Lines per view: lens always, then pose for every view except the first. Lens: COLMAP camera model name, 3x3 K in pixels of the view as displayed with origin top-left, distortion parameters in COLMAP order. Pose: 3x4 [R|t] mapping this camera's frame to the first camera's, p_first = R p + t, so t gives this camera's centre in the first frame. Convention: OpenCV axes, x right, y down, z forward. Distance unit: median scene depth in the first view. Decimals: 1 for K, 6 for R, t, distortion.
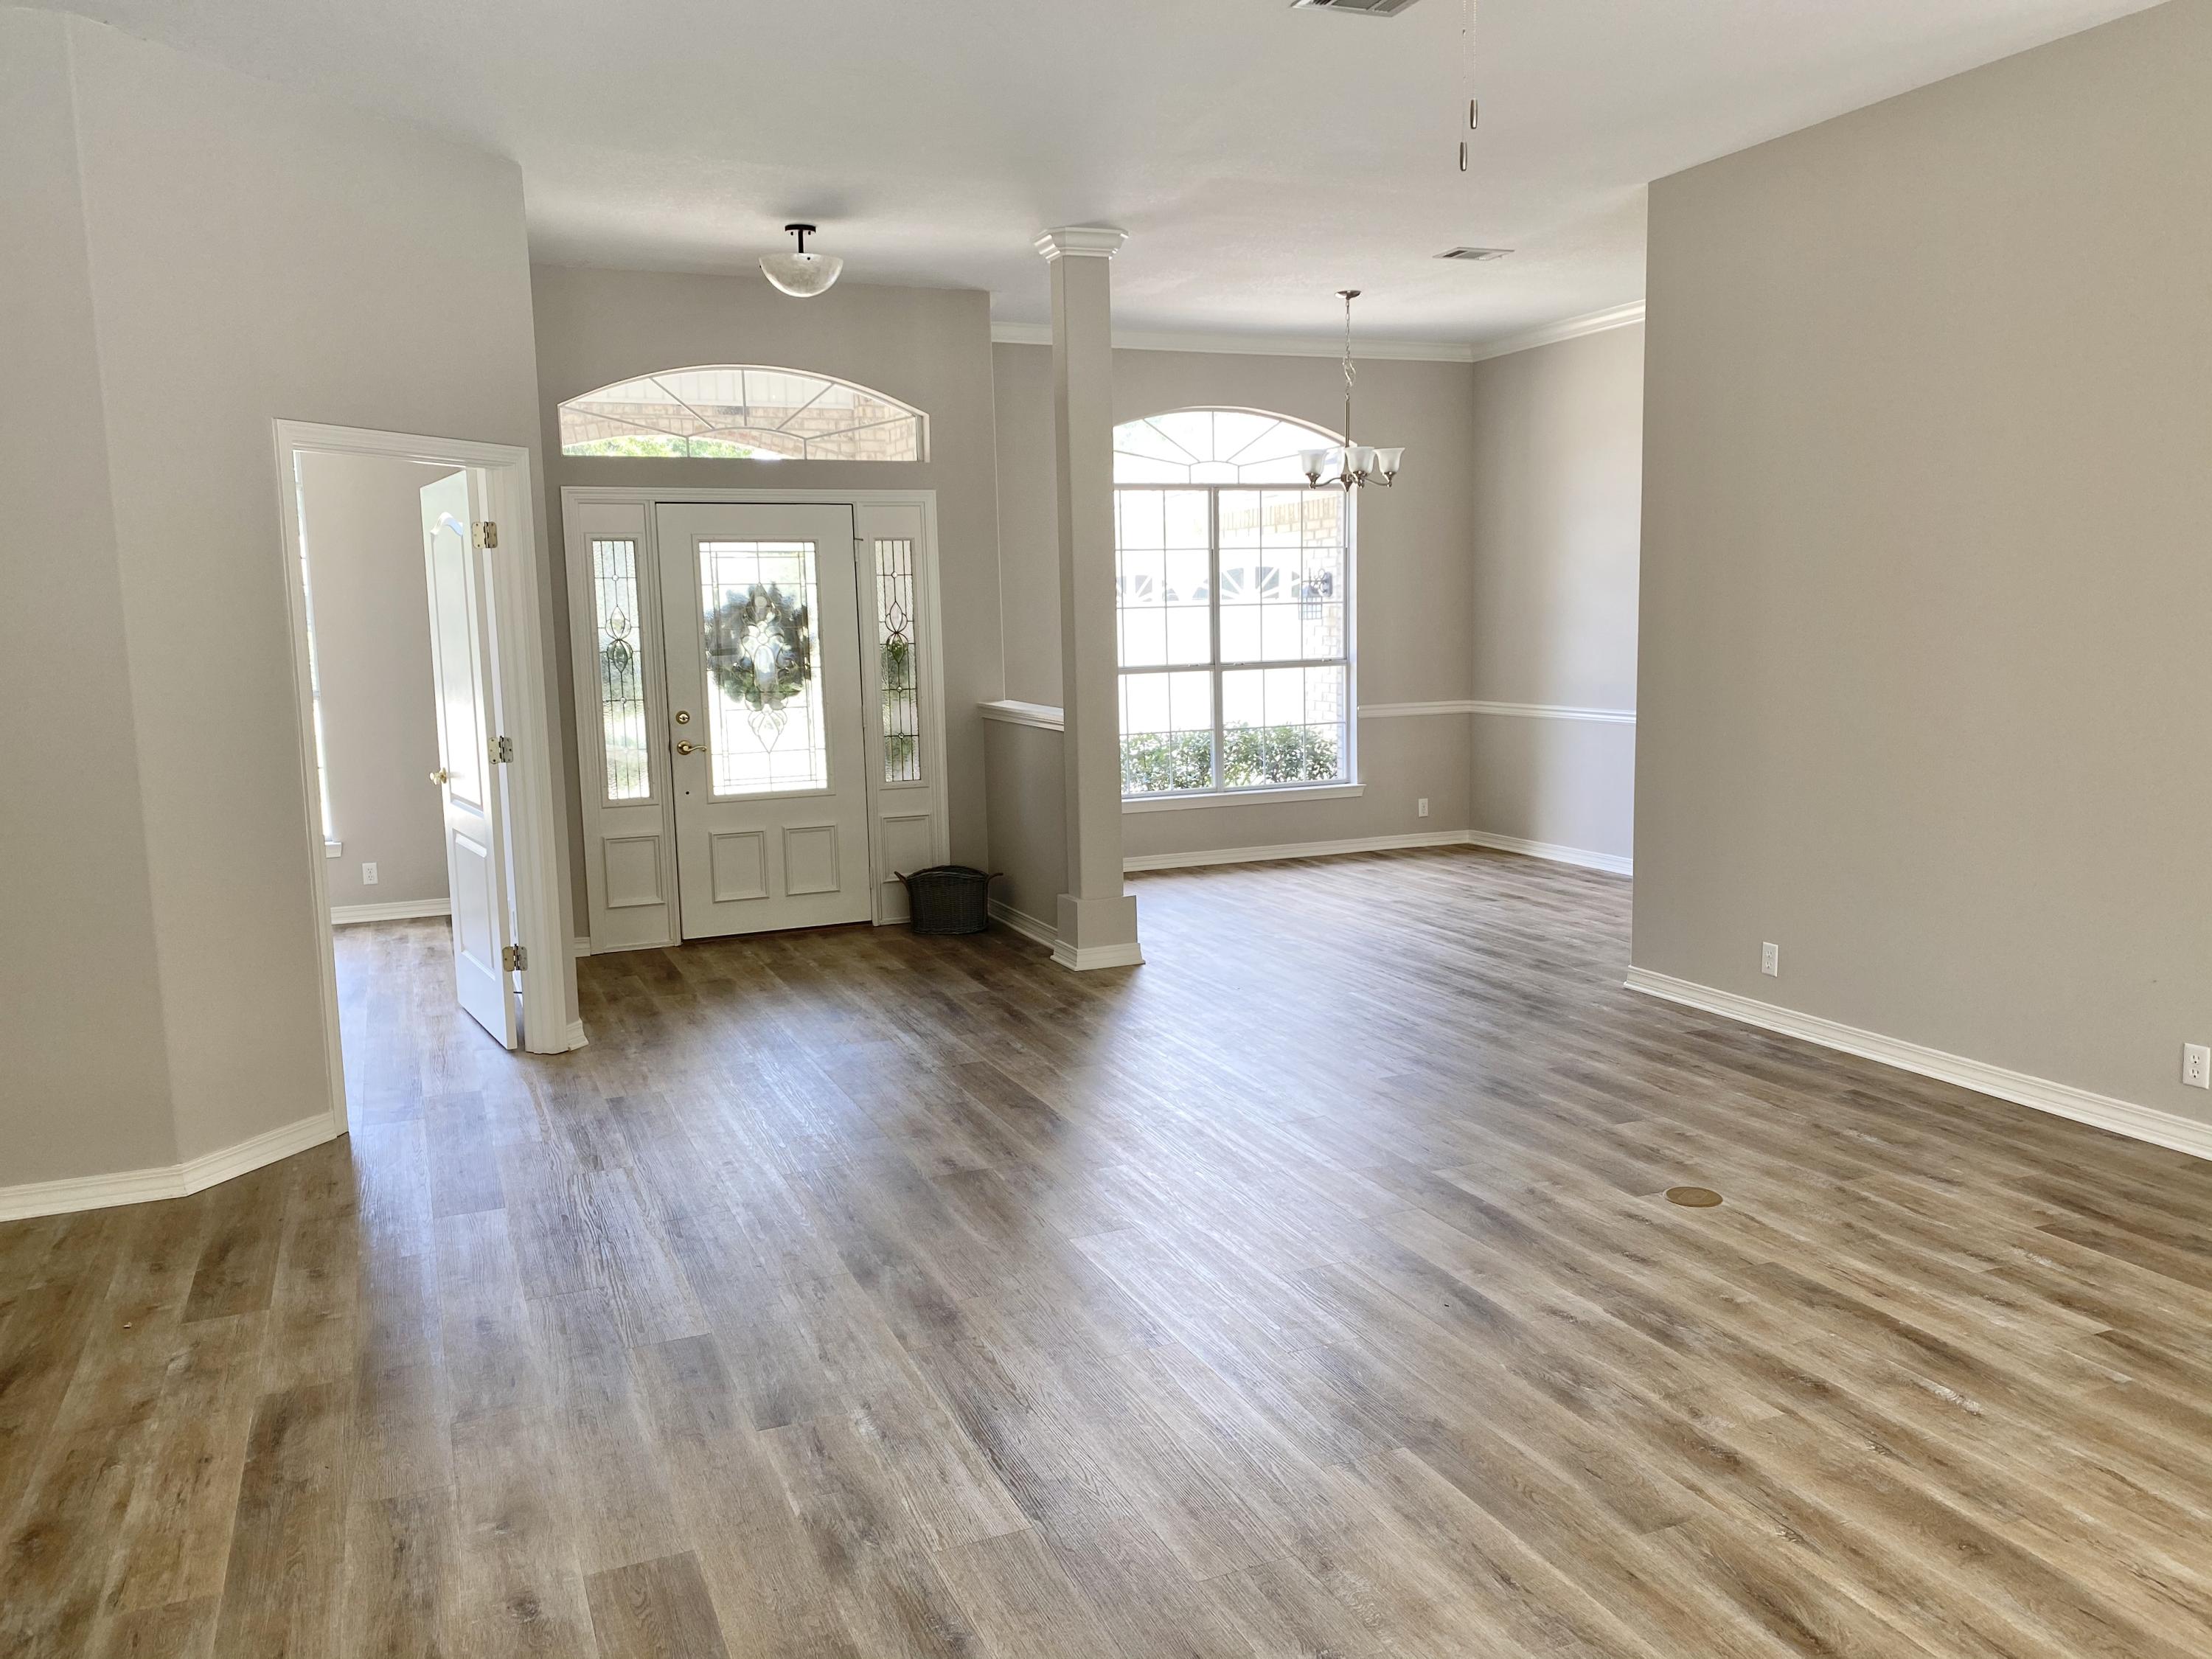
lens RADIAL K [[1686.1, 0, 1106.6], [0, 1686.1, 833.4], [0, 0, 1]] dist [0.019652, -0.004028]
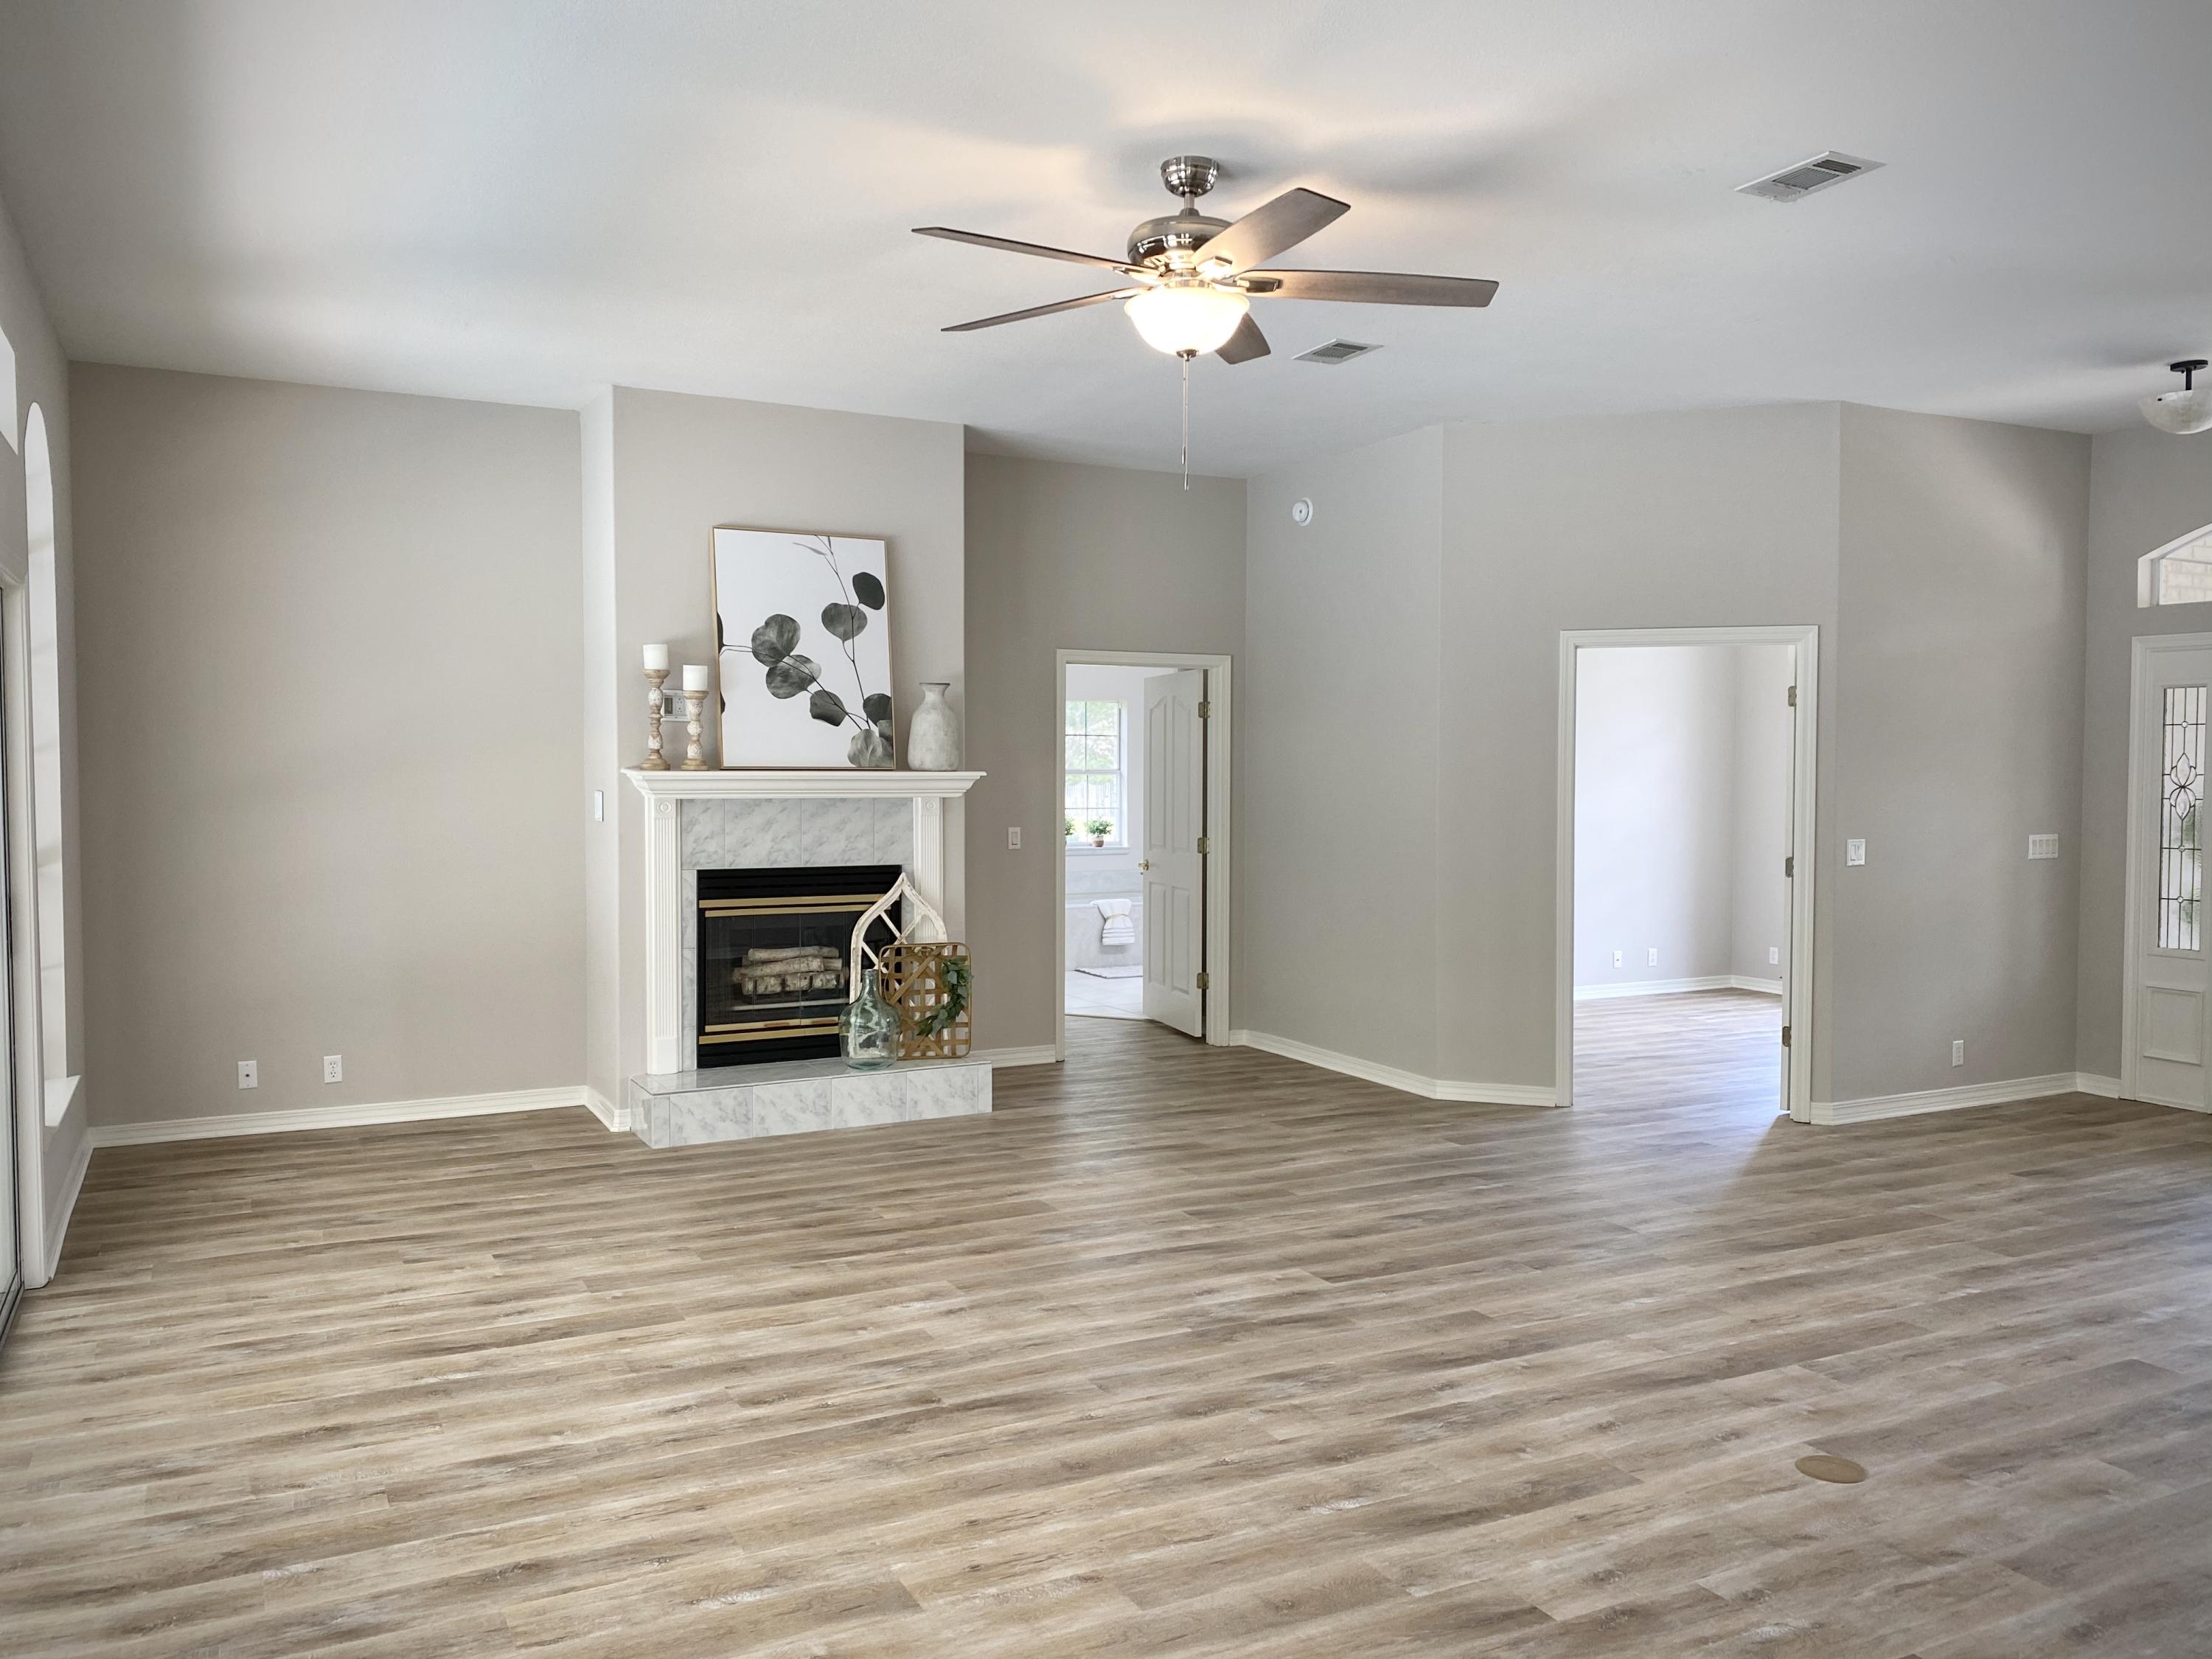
lens RADIAL K [[1657.7, 0, 1113.9], [0, 1657.7, 846.2], [0, 0, 1]] dist [0.063990, -0.064571]
pose [[0.088118, 0.069509, -0.993682, 1.226592], [-0.139611, 0.988578, 0.056771, -0.097472], [0.986278, 0.133726, 0.096816, 0.572644]]
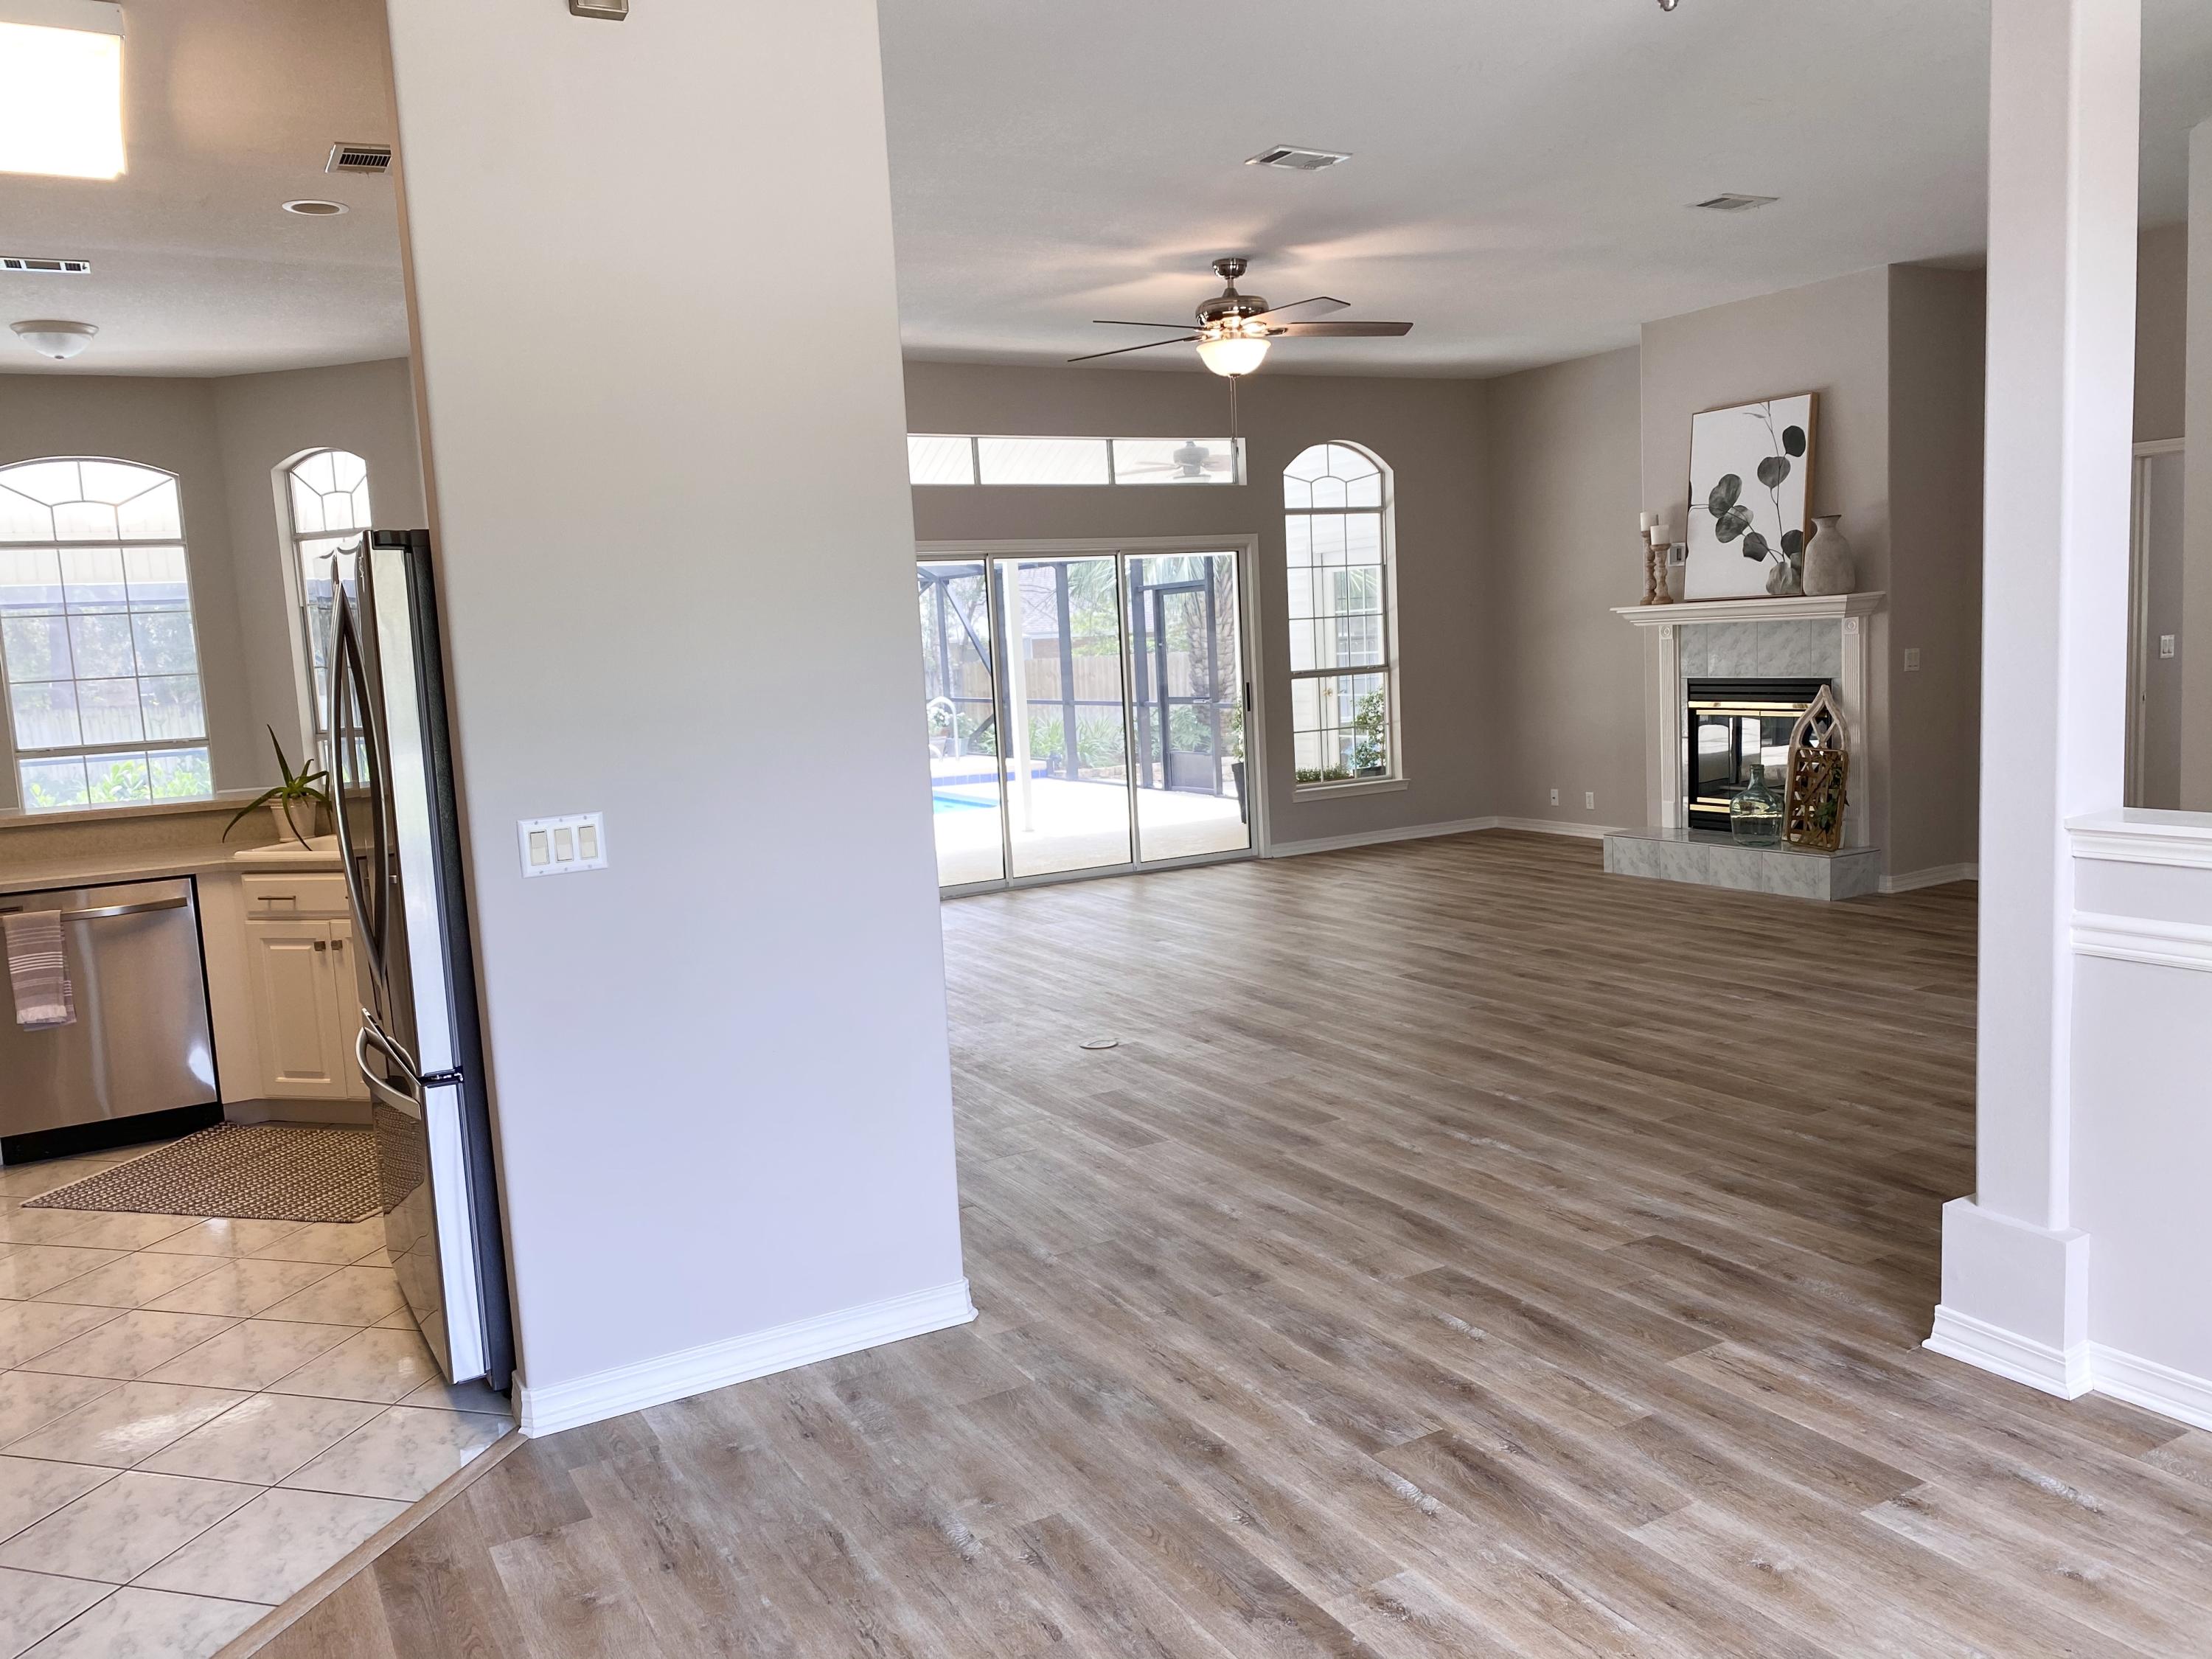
lens RADIAL K [[1686.1, 0, 1106.6], [0, 1686.1, 833.4], [0, 0, 1]] dist [0.019652, -0.004028]
pose [[-0.991052, 0.085342, -0.102626, 0.515447], [0.057218, 0.966295, 0.250997, -0.340395], [0.120587, 0.242879, -0.962532, 2.528046]]
